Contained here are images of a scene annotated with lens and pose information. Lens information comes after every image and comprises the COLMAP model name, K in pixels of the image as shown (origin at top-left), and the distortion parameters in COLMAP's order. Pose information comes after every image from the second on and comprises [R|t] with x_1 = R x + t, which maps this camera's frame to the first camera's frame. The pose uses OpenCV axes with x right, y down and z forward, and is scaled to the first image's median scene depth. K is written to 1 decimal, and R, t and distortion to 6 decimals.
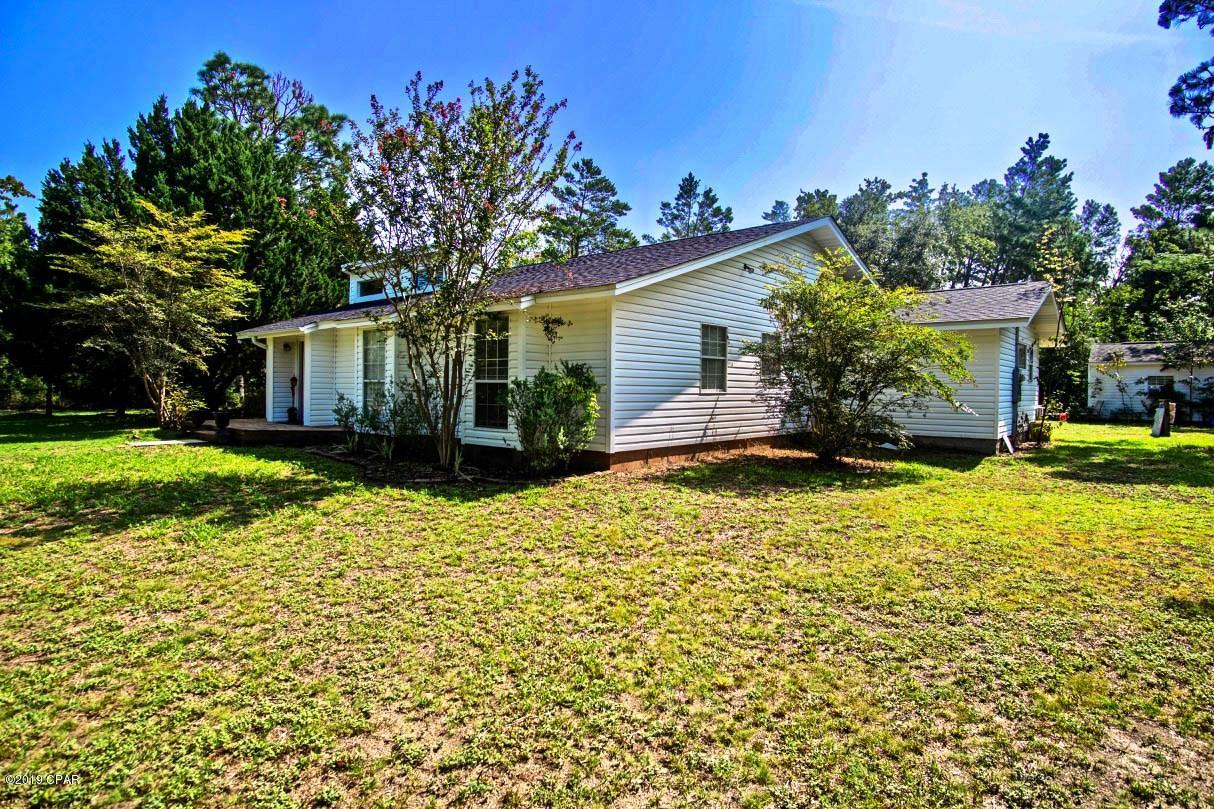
lens RADIAL K [[654.2, 0, 608.4], [0, 654.2, 396.5], [0, 0, 1]] dist [-0.027817, 0.001744]
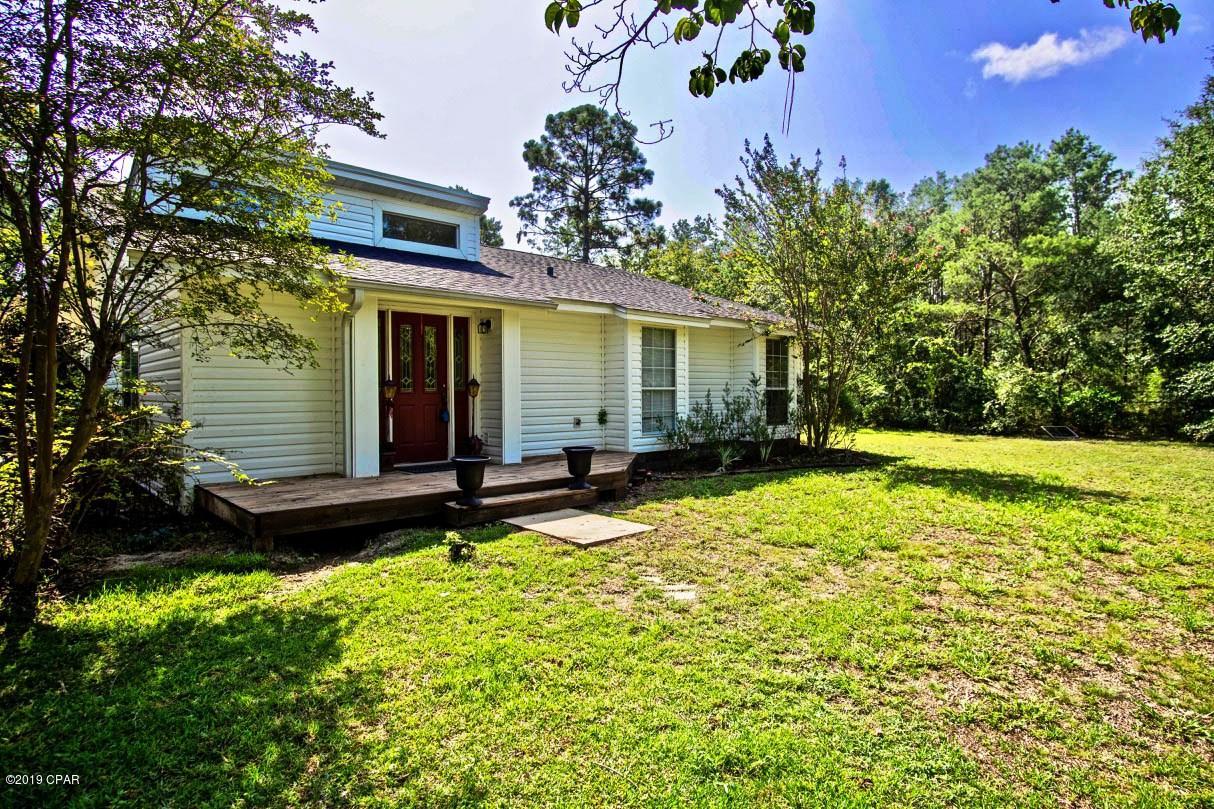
lens RADIAL K [[654.2, 0, 605.2], [0, 654.2, 400.3], [0, 0, 1]] dist [-0.027817, 0.001744]
pose [[0.117213, -0.027597, 0.992723, -0.326284], [0.018553, 0.999500, 0.025595, -0.008617], [-0.992933, 0.015418, 0.117666, 0.264223]]
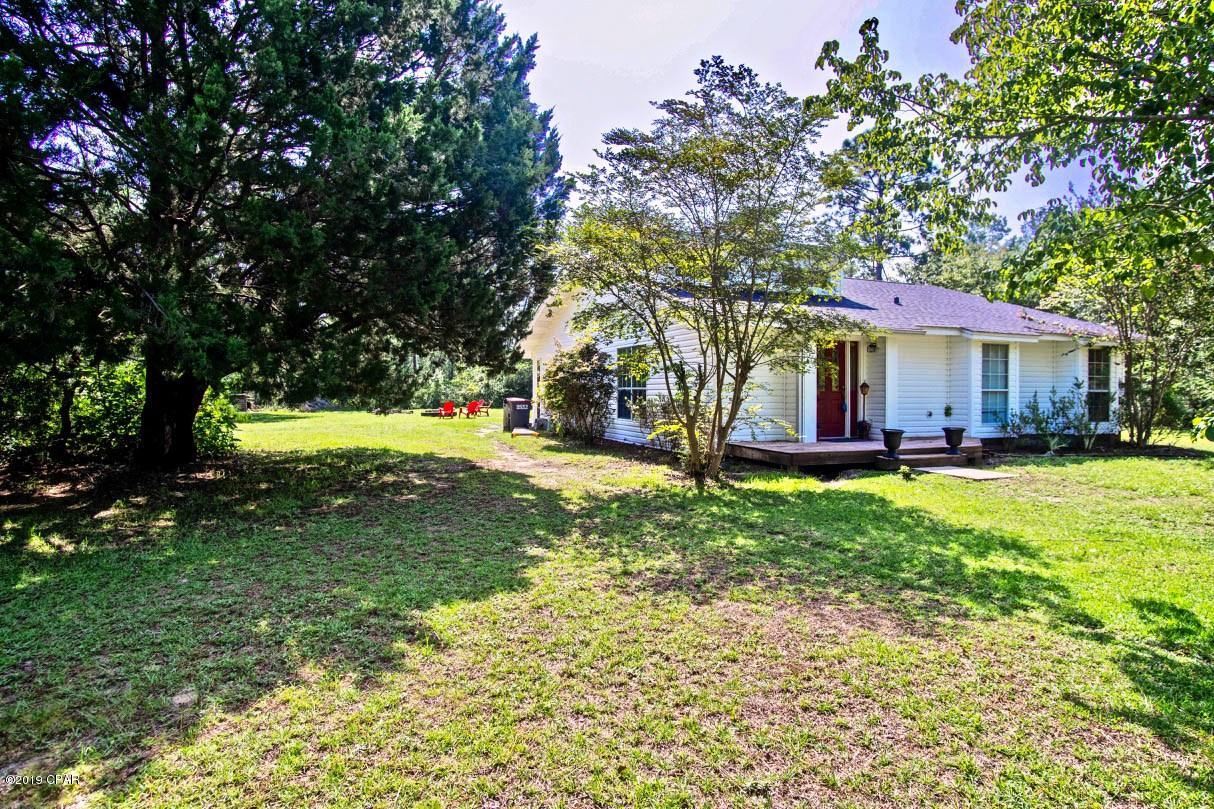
lens RADIAL K [[654.2, 0, 608.7], [0, 654.2, 396.0], [0, 0, 1]] dist [-0.027817, 0.001744]
pose [[0.474418, -0.016489, 0.880145, -0.441714], [0.014504, 0.999835, 0.010913, -0.009614], [-0.880180, 0.007588, 0.474579, 0.287270]]
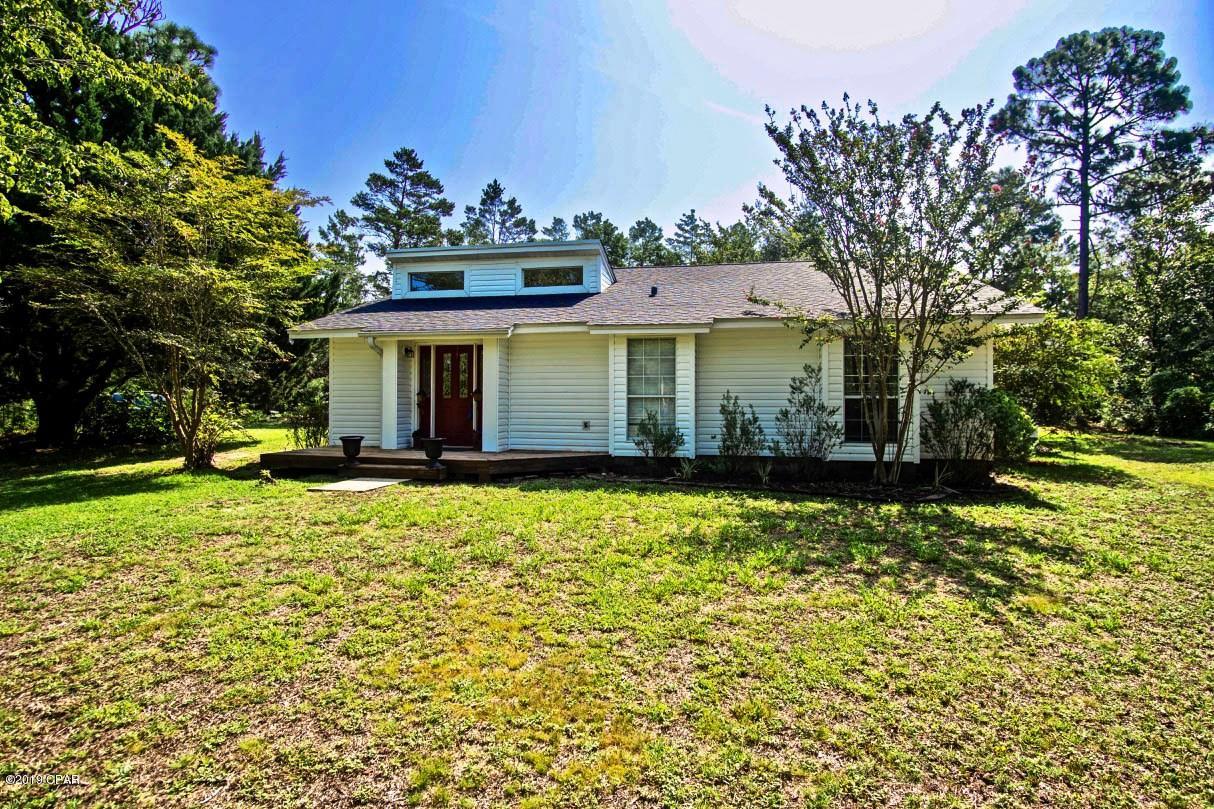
lens RADIAL K [[654.2, 0, 608.1], [0, 654.2, 404.0], [0, 0, 1]] dist [-0.027817, 0.001744]
pose [[0.876024, -0.011303, 0.482136, -0.226912], [0.013063, 0.999915, -0.000293, -0.003873], [-0.482091, 0.006555, 0.876096, 0.071363]]
